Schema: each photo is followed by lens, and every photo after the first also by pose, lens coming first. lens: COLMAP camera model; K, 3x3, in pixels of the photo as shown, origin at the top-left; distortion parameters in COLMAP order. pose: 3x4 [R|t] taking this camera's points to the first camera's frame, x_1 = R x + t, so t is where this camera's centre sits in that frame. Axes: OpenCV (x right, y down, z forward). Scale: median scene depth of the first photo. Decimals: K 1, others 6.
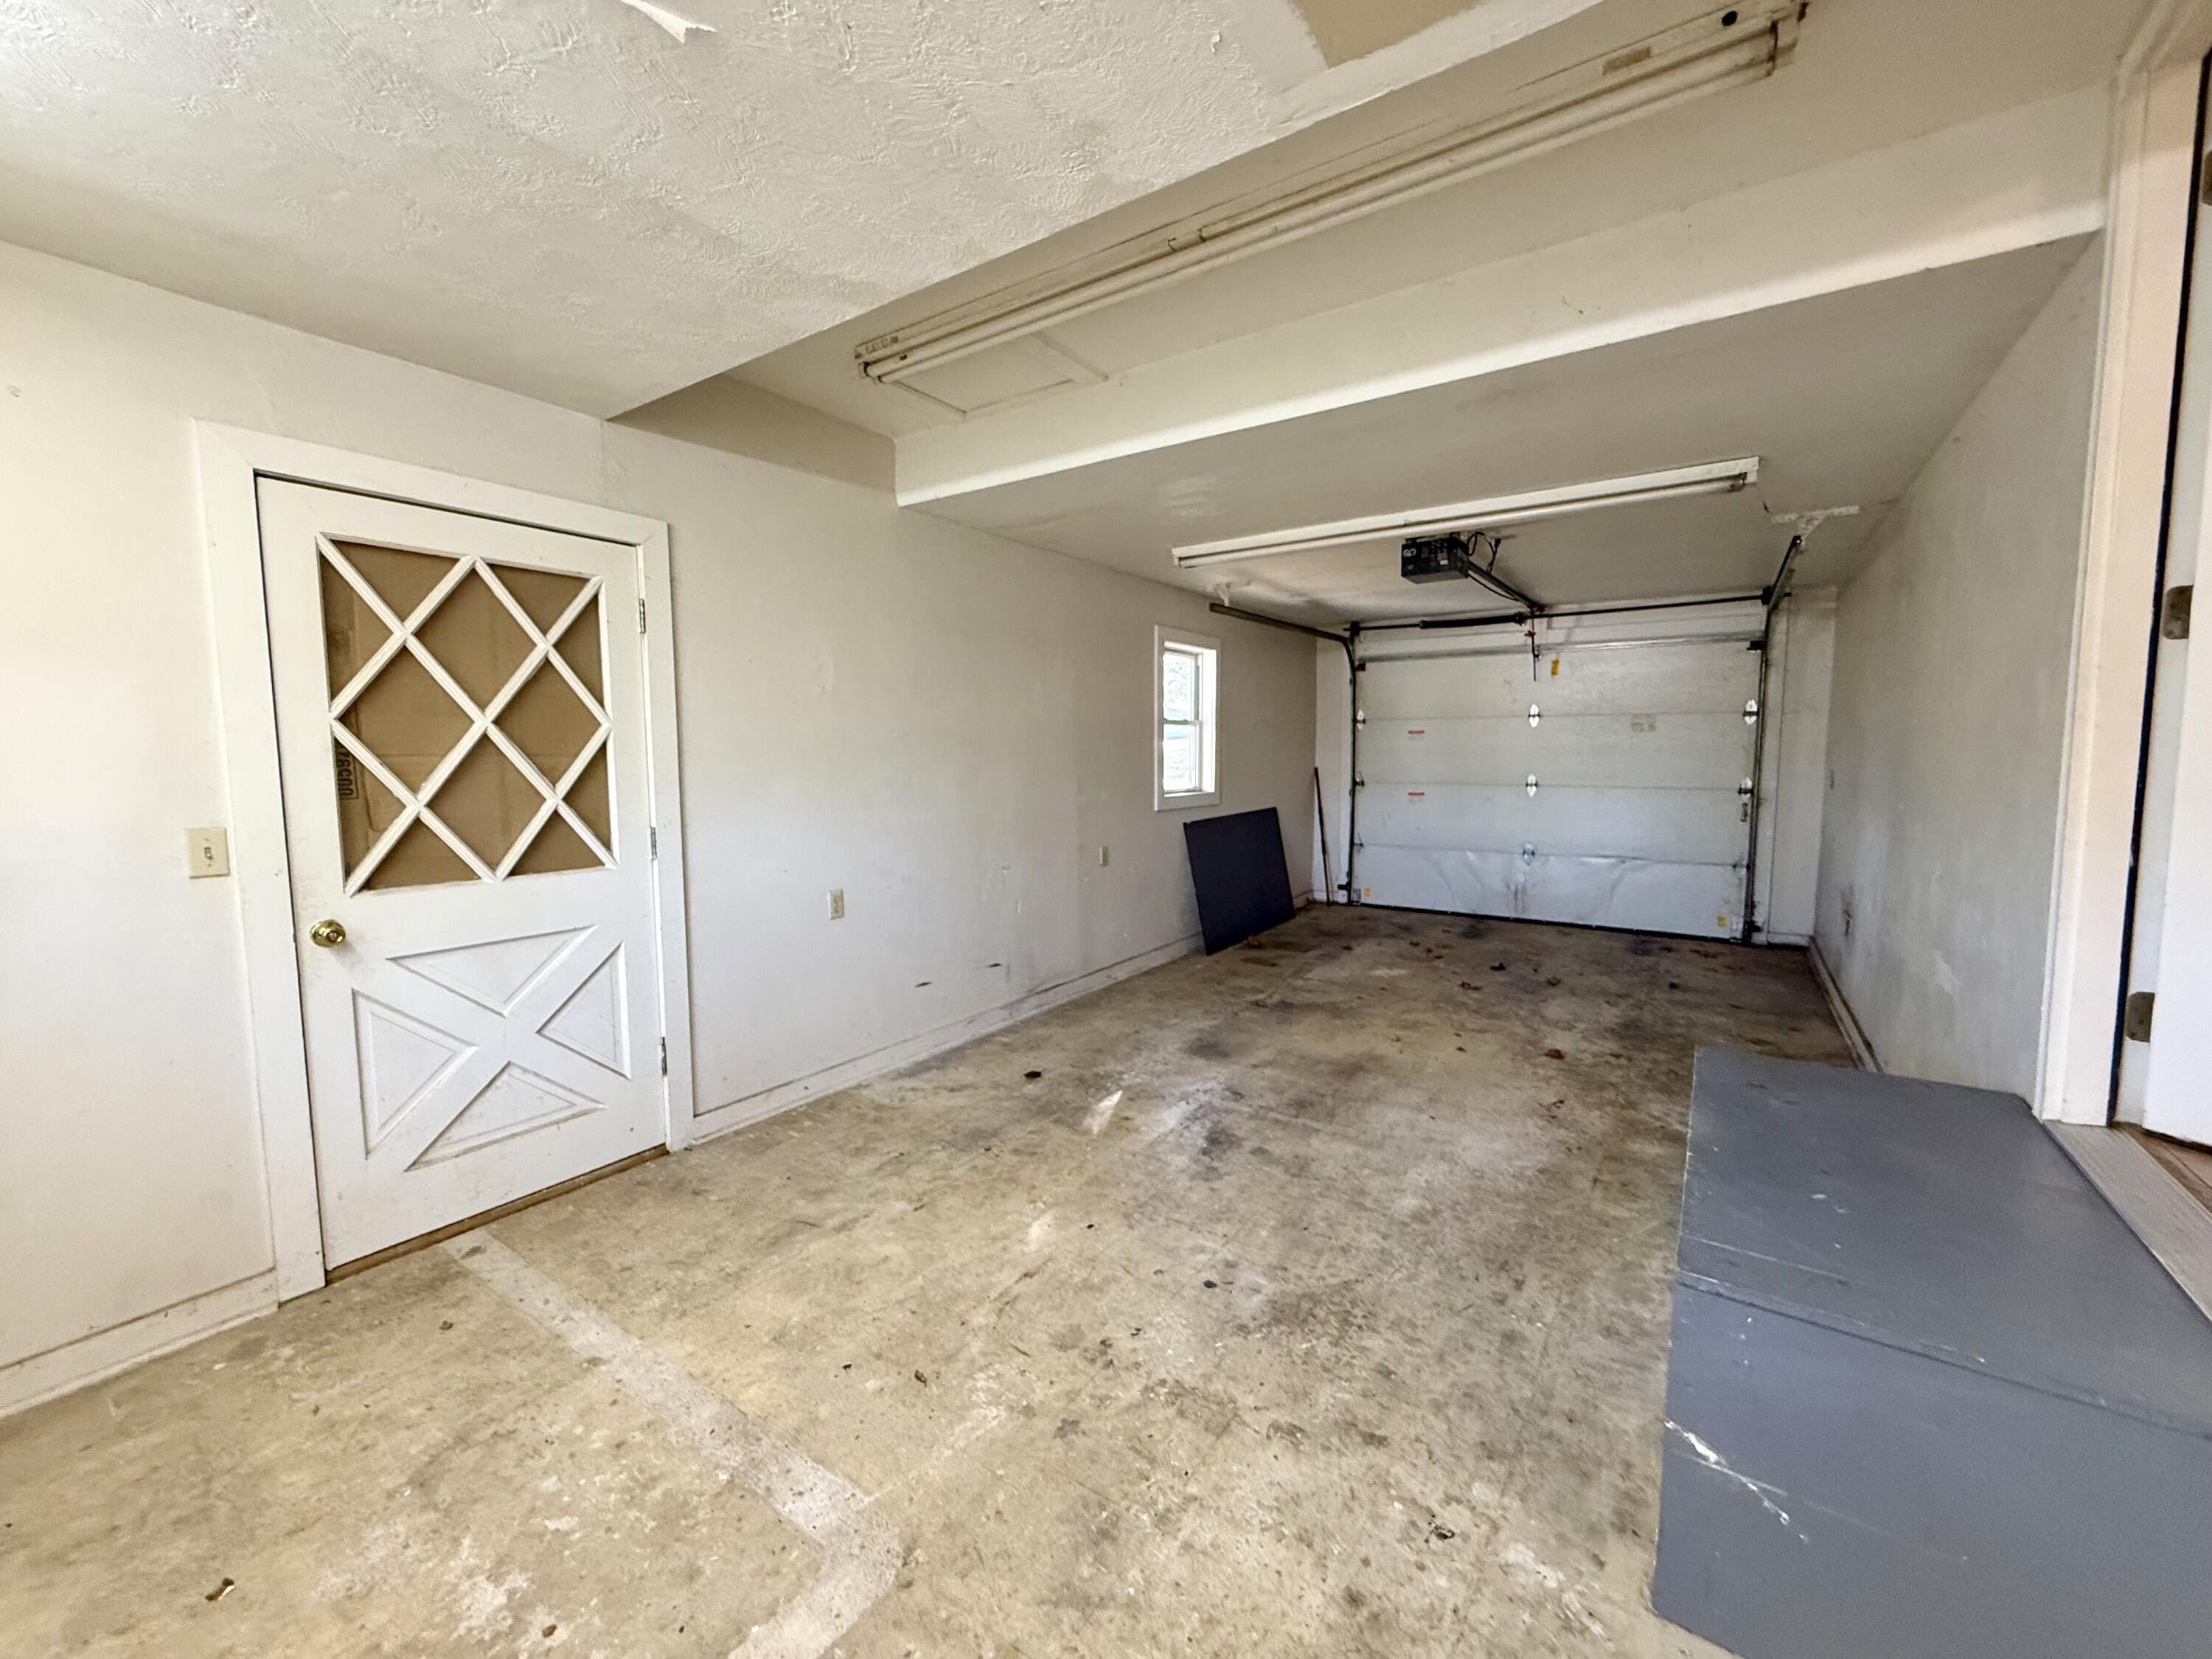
lens RADIAL K [[881.1, 0, 1105.4], [0, 881.1, 827.0], [0, 0, 1]] dist [-0.002417, -0.000473]
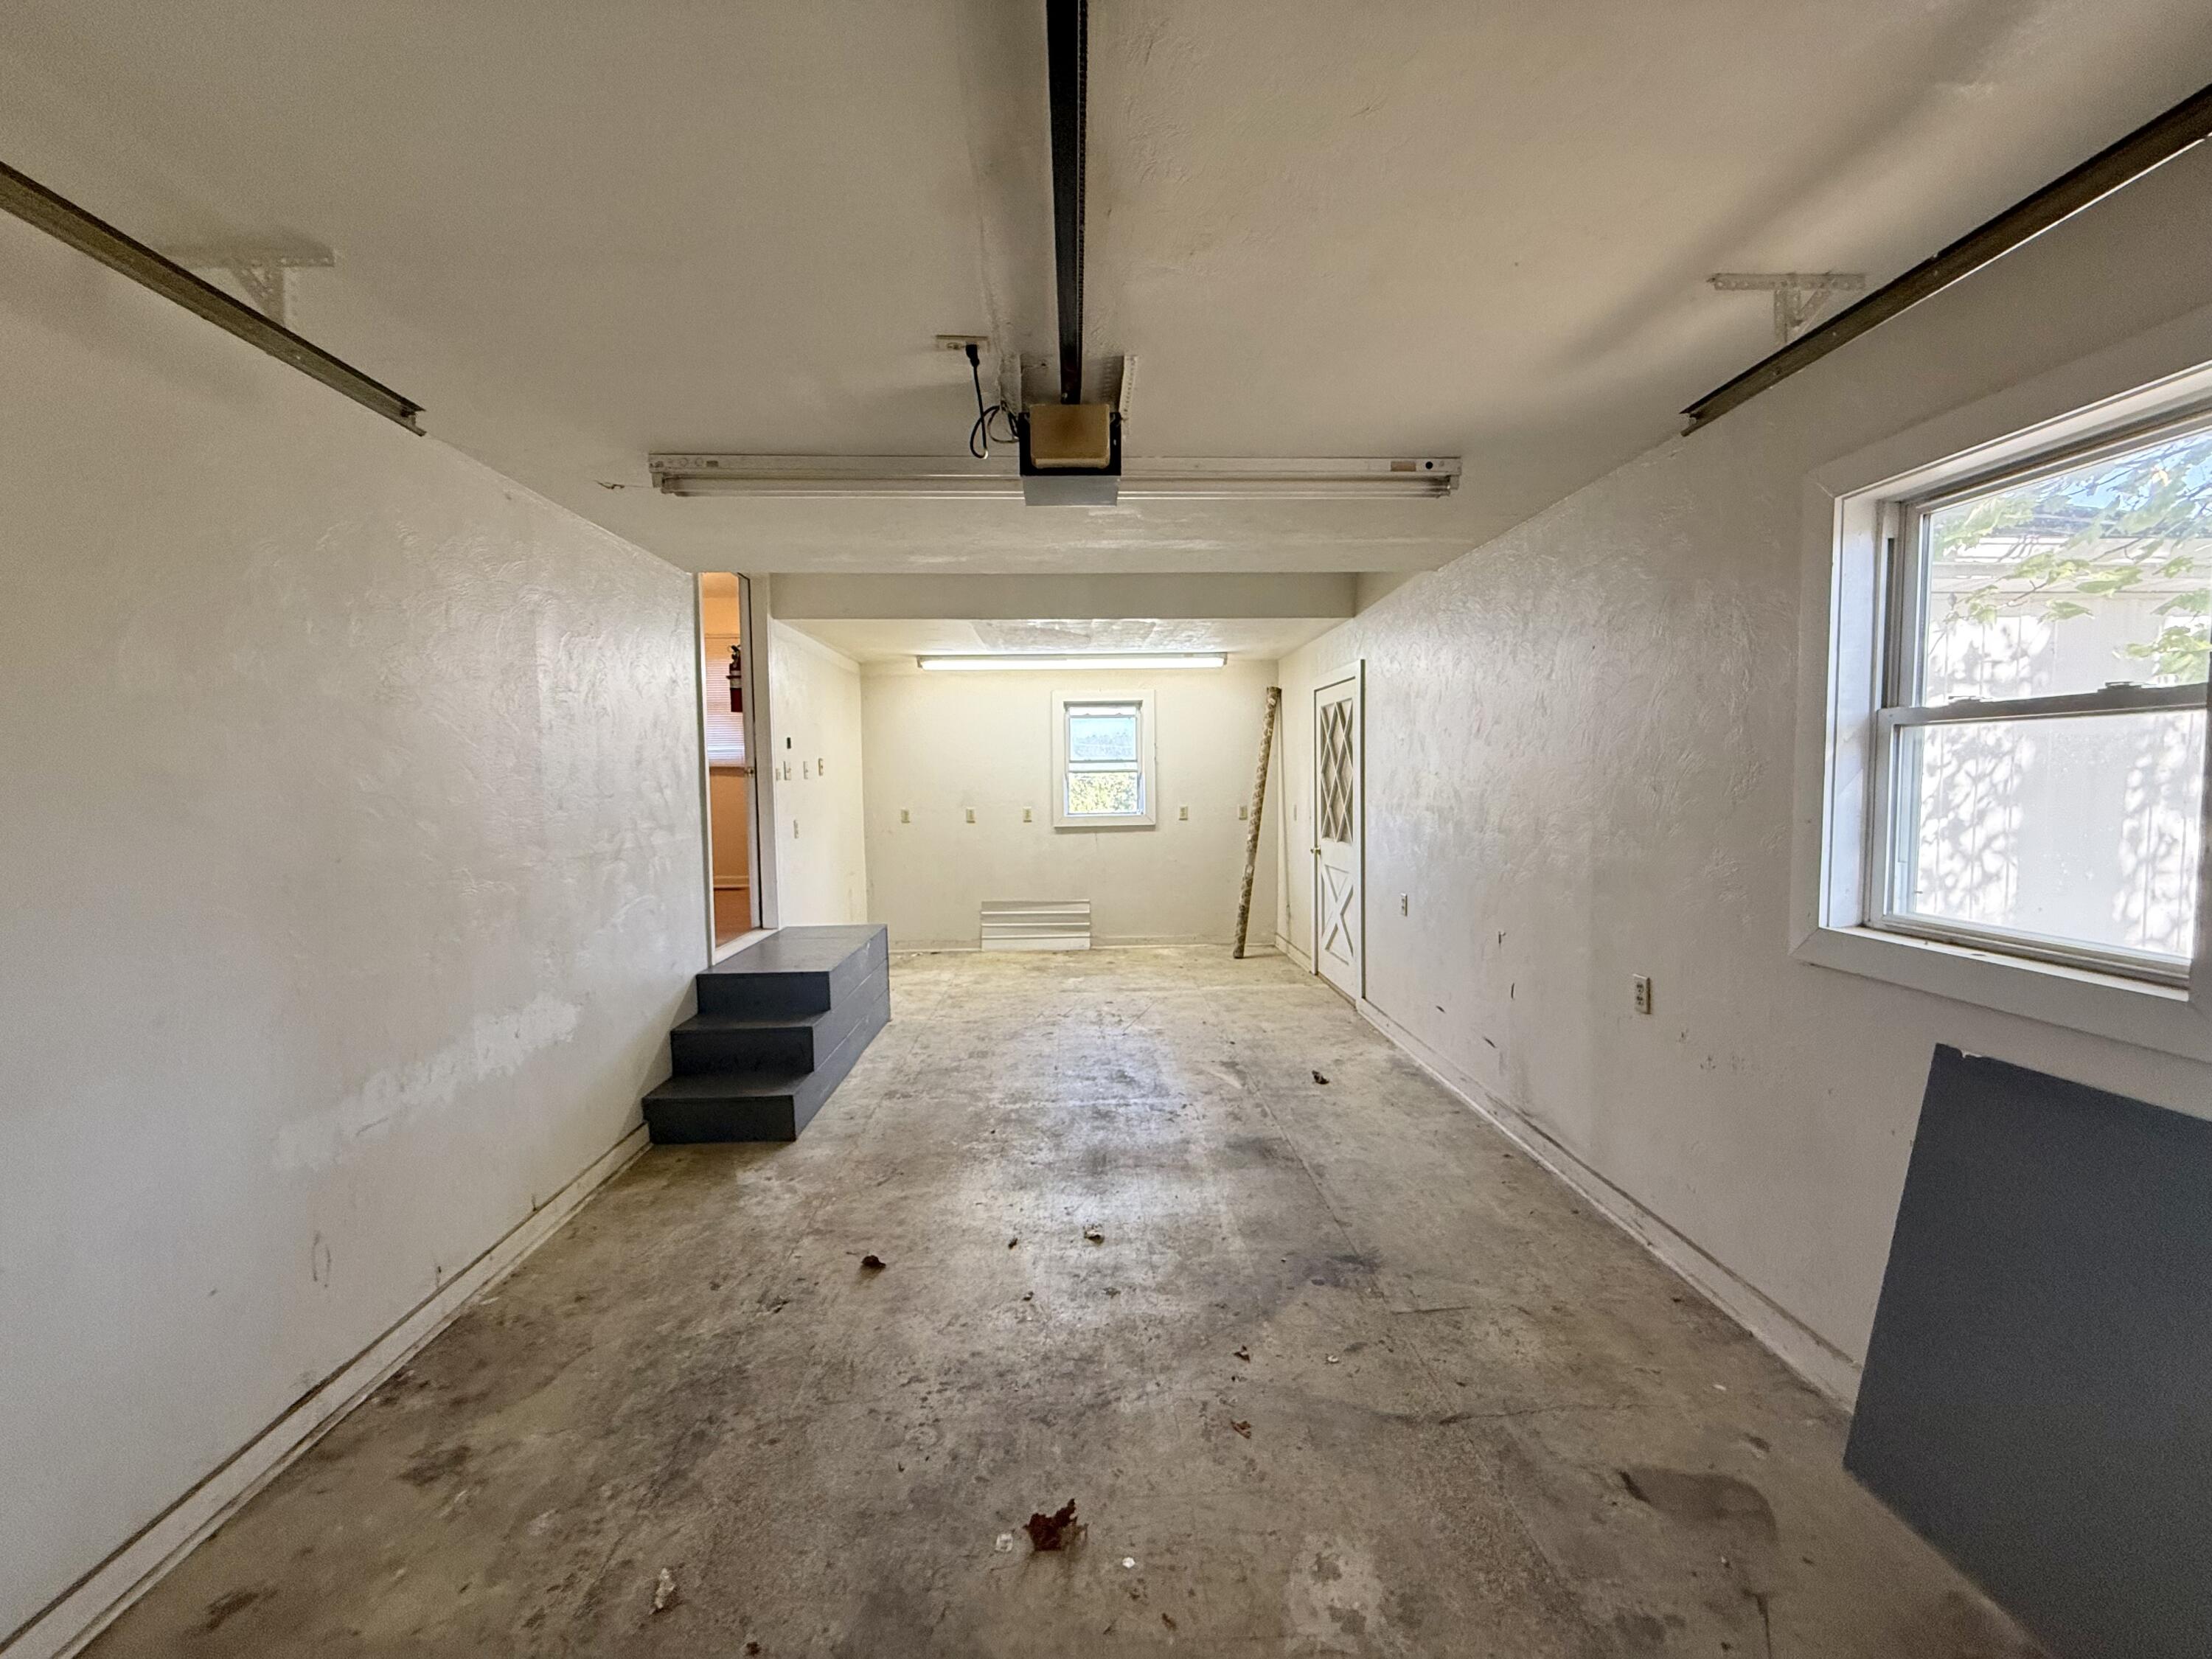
lens RADIAL K [[881.1, 0, 1106.6], [0, 881.1, 830.6], [0, 0, 1]] dist [-0.002417, -0.000473]
pose [[-0.799918, 0.056647, -0.597430, 0.850712], [-0.027363, 0.991056, 0.130608, -0.186591], [0.599485, 0.120823, -0.791214, 1.812420]]
